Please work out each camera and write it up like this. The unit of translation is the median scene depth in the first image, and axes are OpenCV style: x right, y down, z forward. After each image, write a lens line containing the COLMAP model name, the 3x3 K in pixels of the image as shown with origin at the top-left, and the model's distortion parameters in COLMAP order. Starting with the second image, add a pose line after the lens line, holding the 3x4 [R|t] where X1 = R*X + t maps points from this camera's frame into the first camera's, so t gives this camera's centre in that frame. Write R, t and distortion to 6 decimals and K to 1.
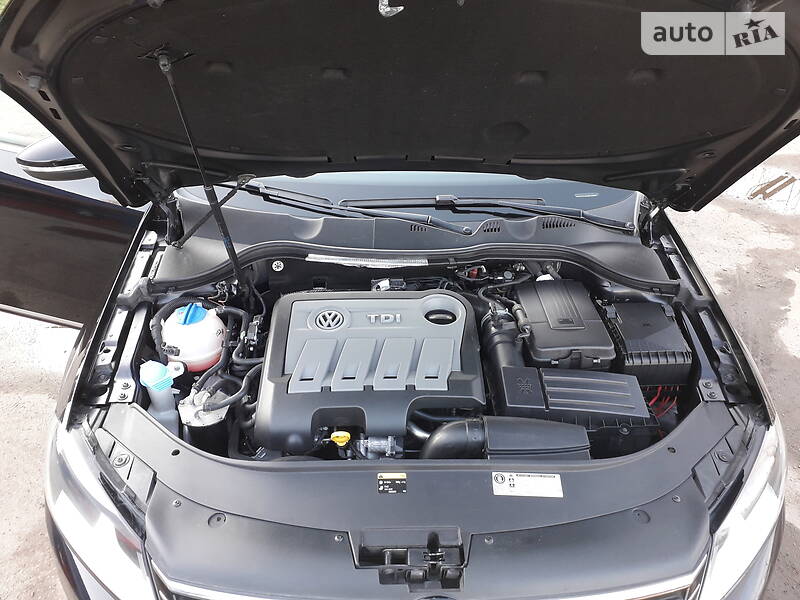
lens RADIAL K [[661.1, 0, 400.0], [0, 661.1, 300.0], [0, 0, 1]] dist [0.057234, -0.098443]
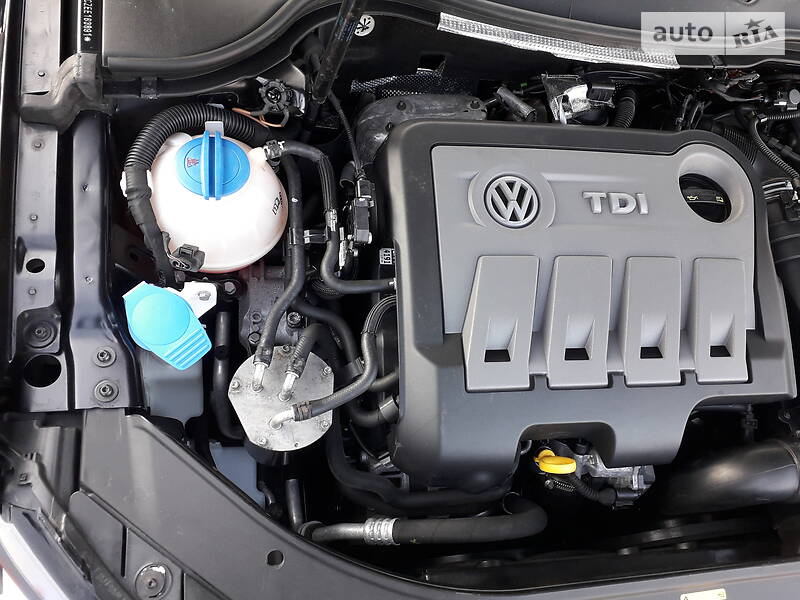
lens RADIAL K [[664.1, 0, 400.0], [0, 664.1, 300.0], [0, 0, 1]] dist [0.184368, -0.307392]
pose [[0.975814, 0.019103, 0.217768, -0.295240], [-0.127475, 0.858996, 0.495859, -0.142762], [-0.177589, -0.511625, 0.840655, 0.558940]]
